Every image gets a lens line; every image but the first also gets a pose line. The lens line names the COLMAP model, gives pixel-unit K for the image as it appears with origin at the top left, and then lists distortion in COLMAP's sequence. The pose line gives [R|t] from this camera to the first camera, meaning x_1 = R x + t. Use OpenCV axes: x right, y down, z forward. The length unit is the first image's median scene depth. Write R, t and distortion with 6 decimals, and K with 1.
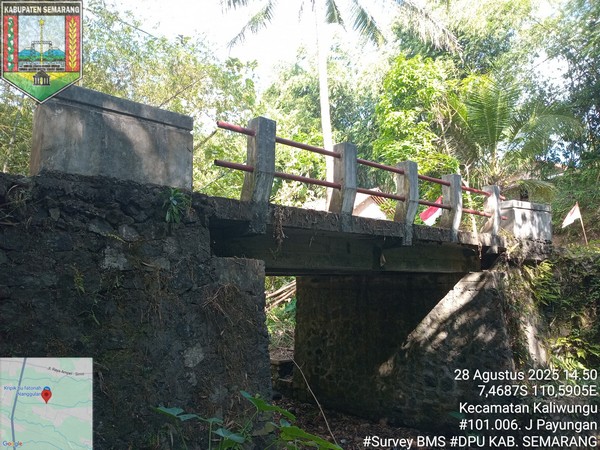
lens RADIAL K [[438.9, 0, 299.0], [0, 438.9, 224.4], [0, 0, 1]] dist [0.006234, -0.020680]
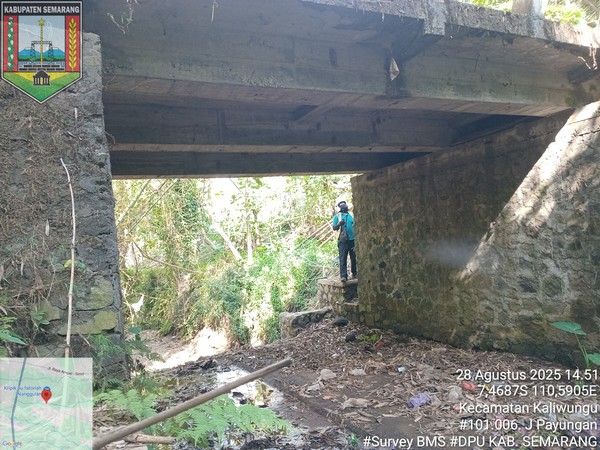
lens RADIAL K [[438.9, 0, 296.9], [0, 438.9, 227.2], [0, 0, 1]] dist [0.006234, -0.020680]
pose [[0.958239, -0.094212, -0.270005, 0.130898], [0.125991, 0.986685, 0.102858, 0.136675], [0.256719, -0.132581, 0.957349, 0.238894]]
